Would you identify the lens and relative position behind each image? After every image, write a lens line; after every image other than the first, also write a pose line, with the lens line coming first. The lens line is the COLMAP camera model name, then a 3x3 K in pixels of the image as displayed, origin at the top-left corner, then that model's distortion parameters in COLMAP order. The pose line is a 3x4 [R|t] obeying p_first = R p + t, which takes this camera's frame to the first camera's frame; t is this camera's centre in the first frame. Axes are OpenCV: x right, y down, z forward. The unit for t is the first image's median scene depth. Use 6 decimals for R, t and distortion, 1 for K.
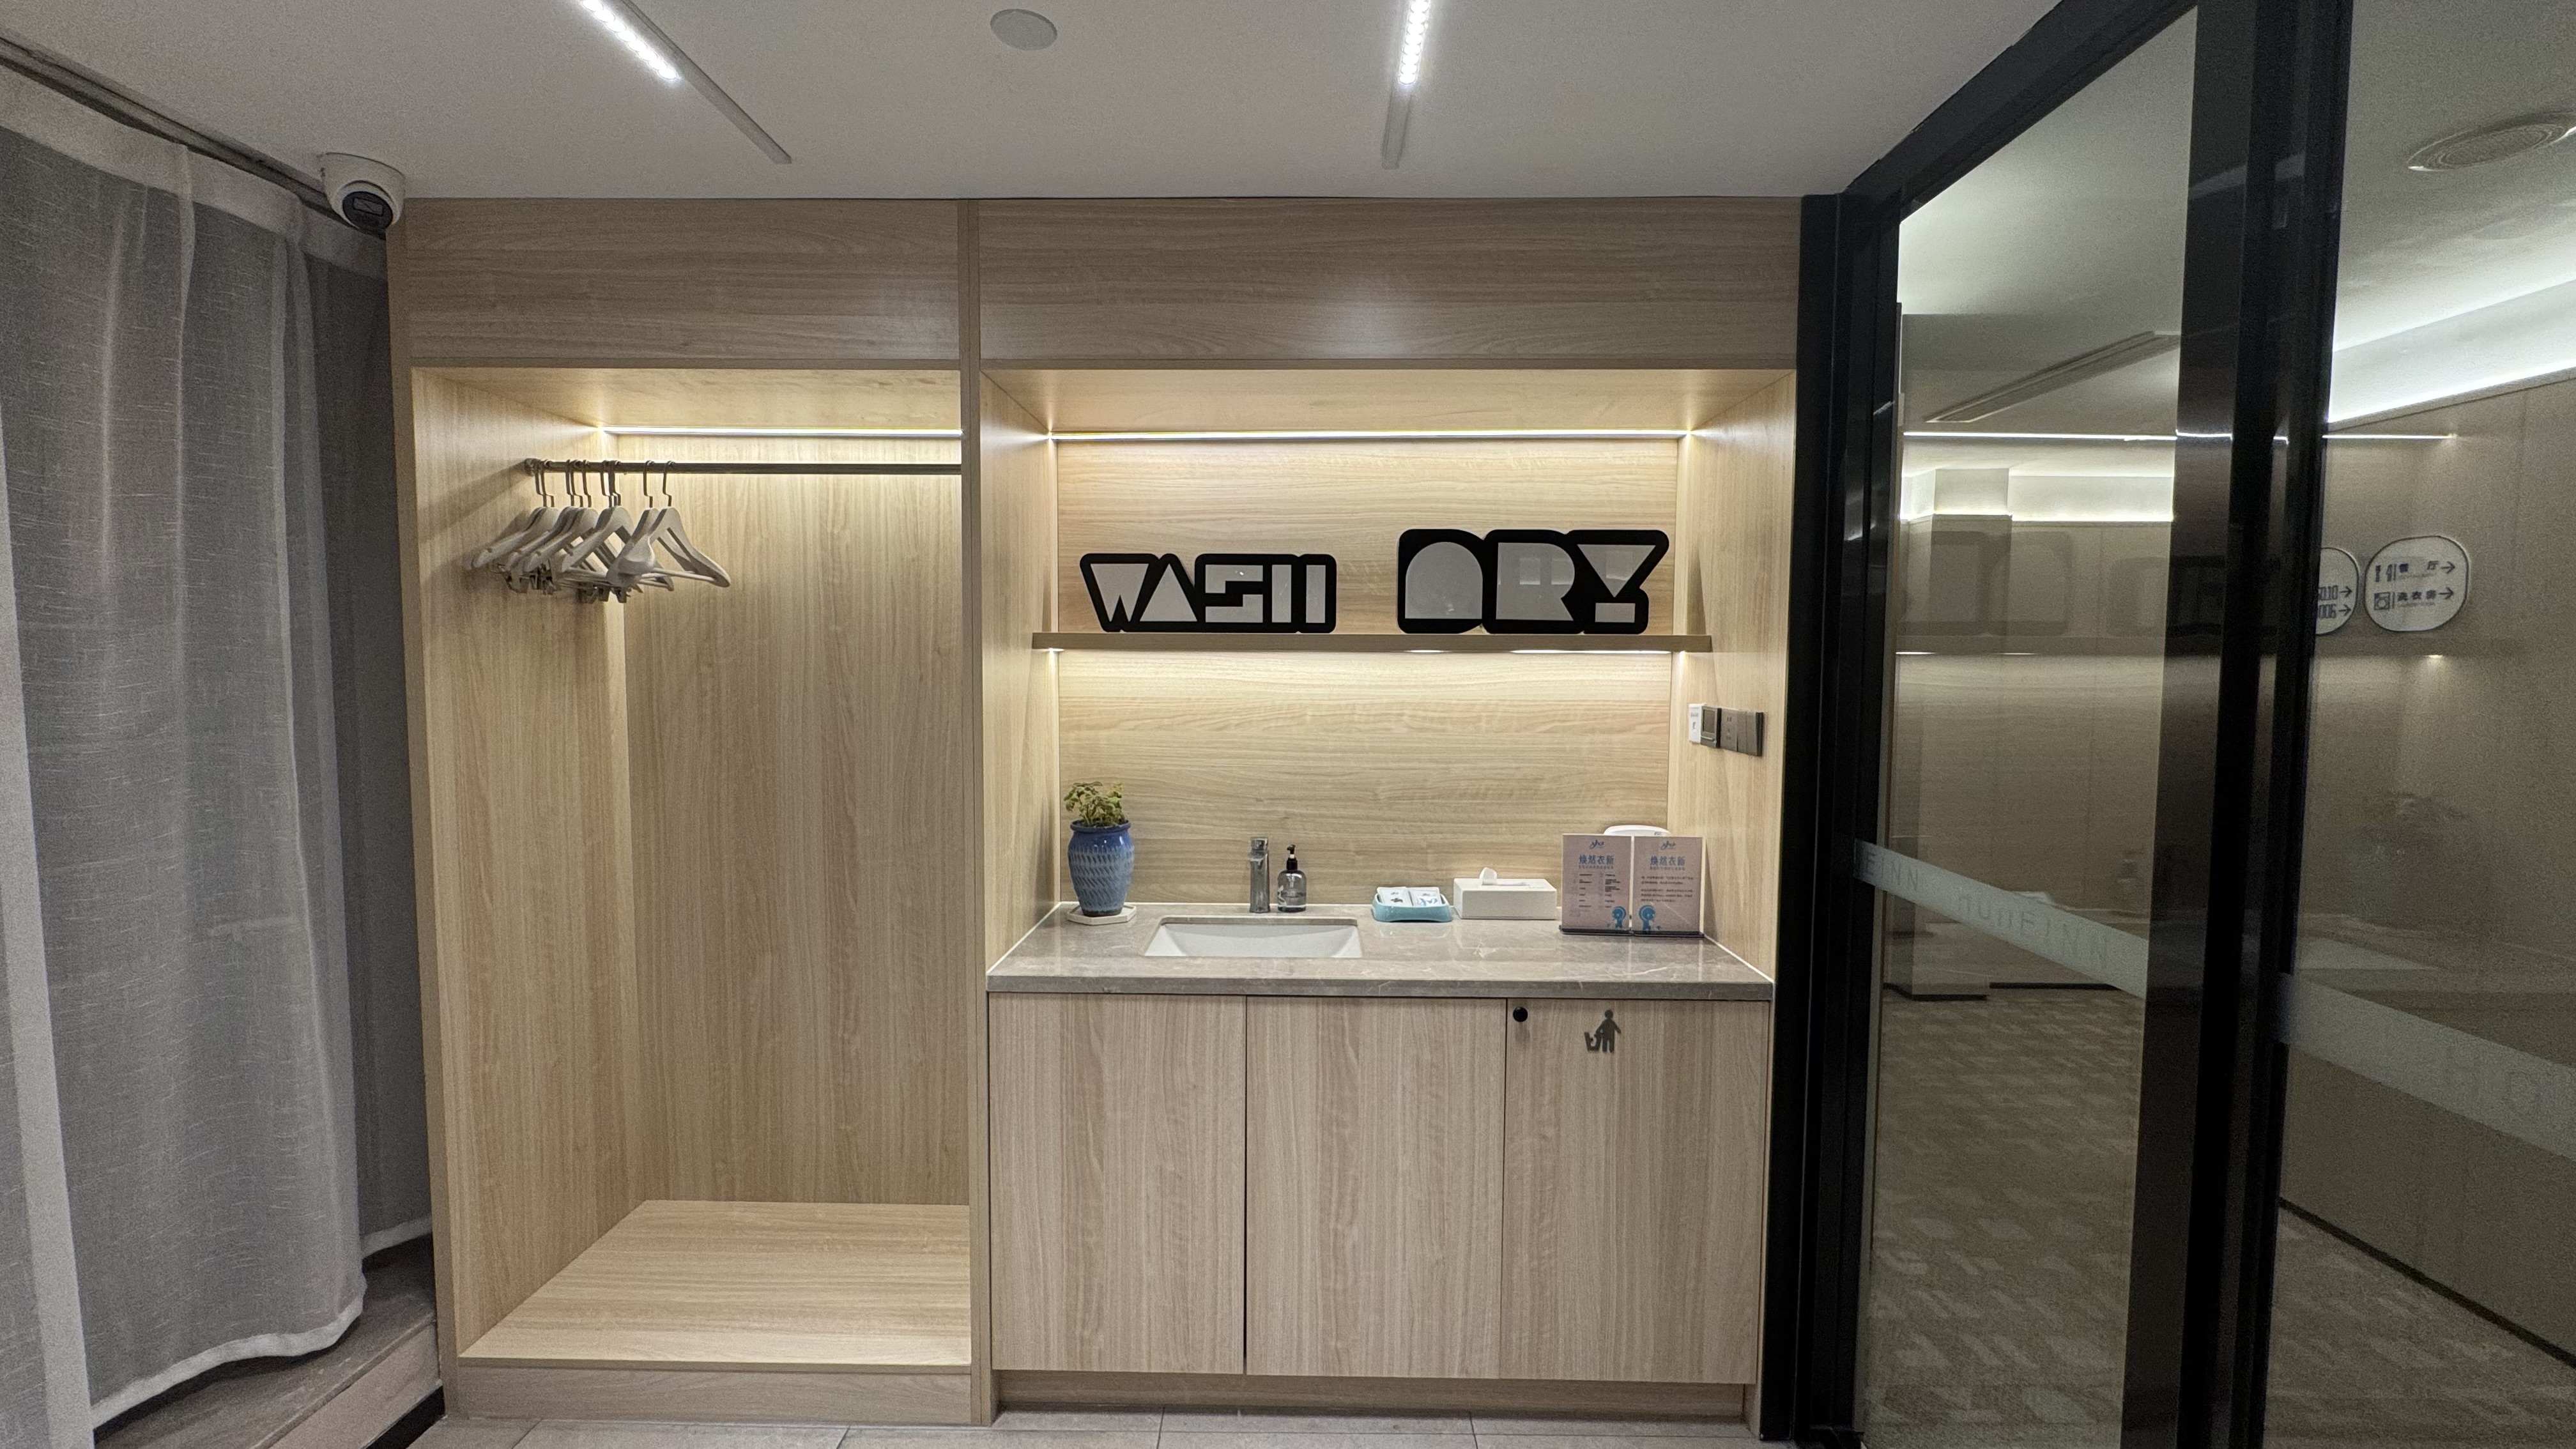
lens RADIAL K [[1034.0, 0, 1288.0], [0, 1034.0, 724.5], [0, 0, 1]] dist [-0.002341, -0.000194]
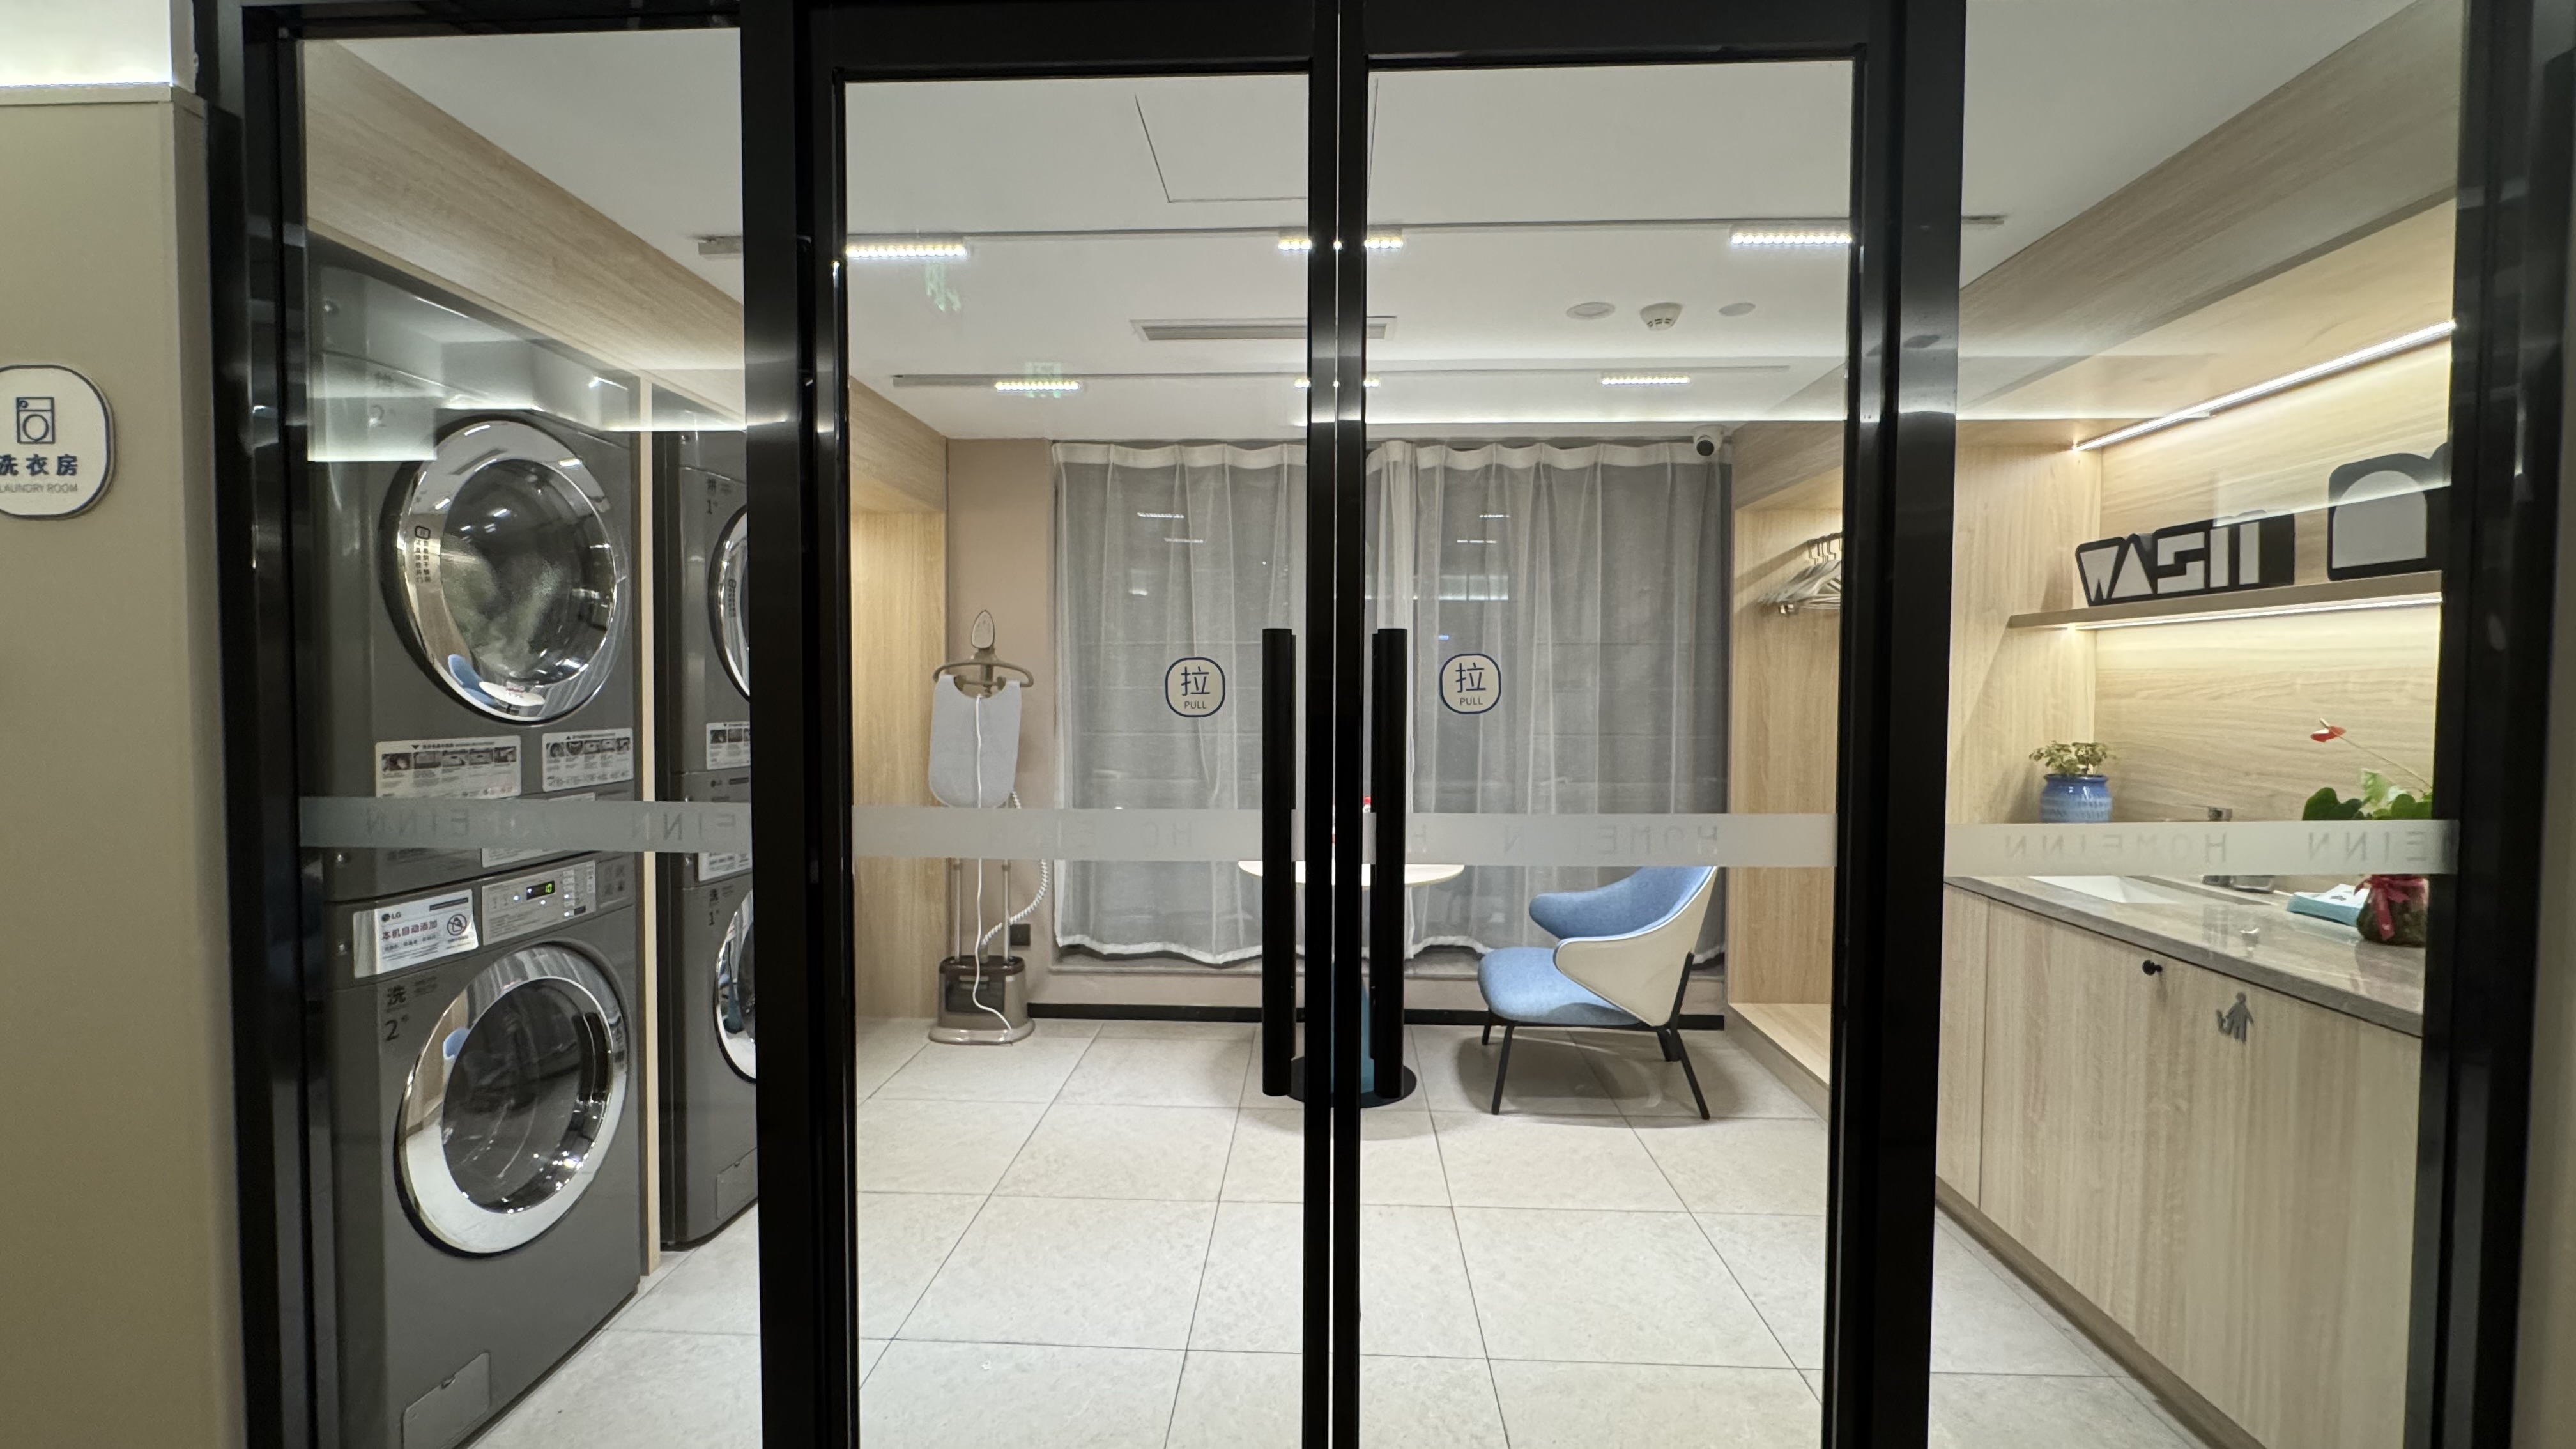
lens RADIAL K [[1034.0, 0, 1288.0], [0, 1034.0, 724.5], [0, 0, 1]] dist [-0.002341, -0.000194]
pose [[-0.030240, 0.034289, -0.998954, 1.011053], [-0.064538, 0.997259, 0.036185, 0.054225], [0.997457, 0.065565, -0.027944, 0.152131]]
